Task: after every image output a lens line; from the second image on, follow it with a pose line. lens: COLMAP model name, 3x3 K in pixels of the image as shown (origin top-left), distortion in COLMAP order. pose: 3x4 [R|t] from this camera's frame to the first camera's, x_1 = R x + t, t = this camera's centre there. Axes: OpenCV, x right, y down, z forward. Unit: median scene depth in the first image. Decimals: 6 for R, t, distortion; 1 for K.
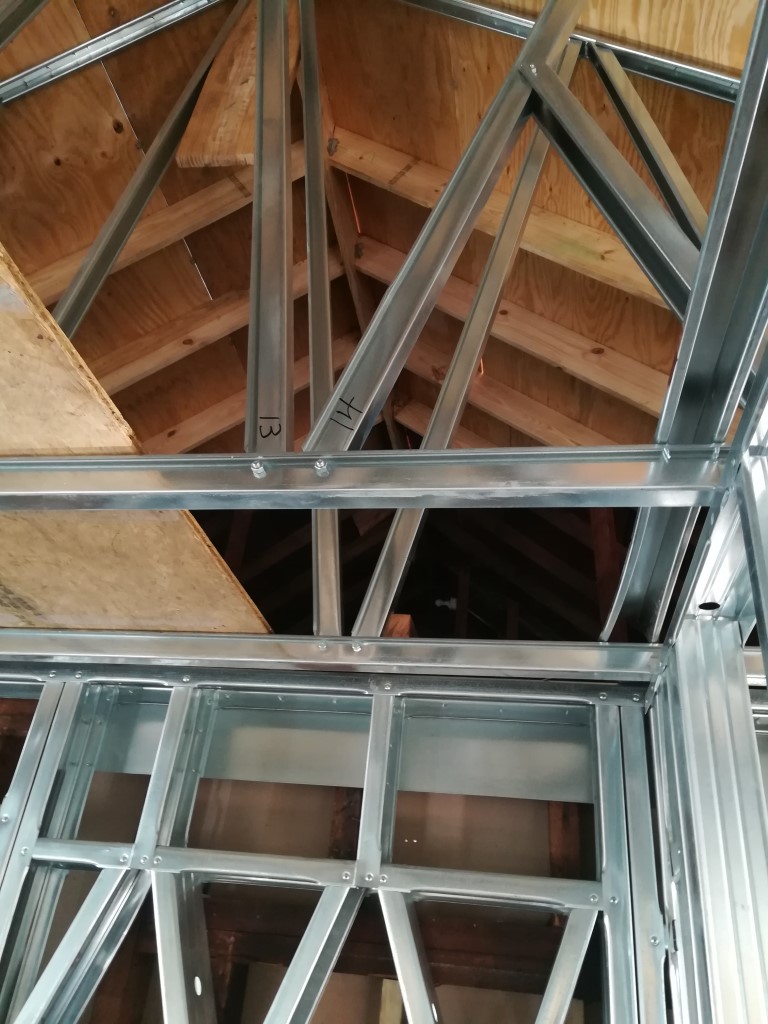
lens RADIAL K [[783.9, 0, 384.0], [0, 783.9, 512.0], [0, 0, 1]] dist [0.016954, 0.001925]
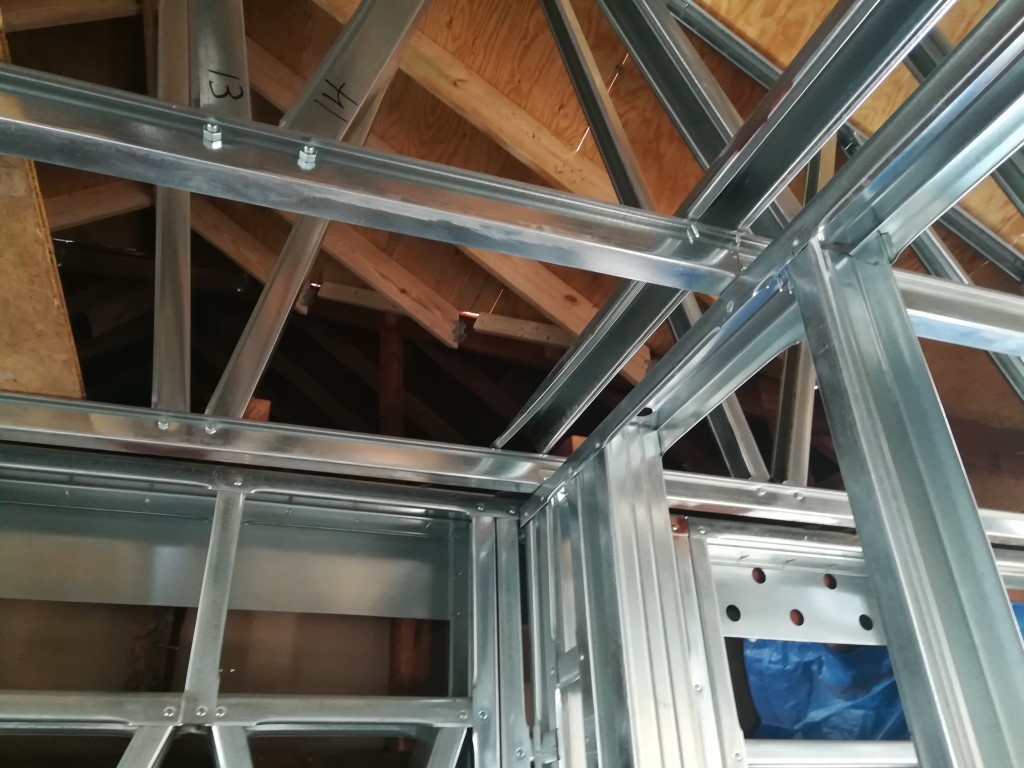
lens RADIAL K [[783.9, 0, 512.0], [0, 783.9, 384.0], [0, 0, 1]] dist [0.016954, 0.001925]
pose [[0.870759, 0.133136, 0.473344, -0.151668], [-0.147972, 0.988974, -0.005959, 0.086237], [-0.468918, -0.064852, 0.880858, 0.156017]]
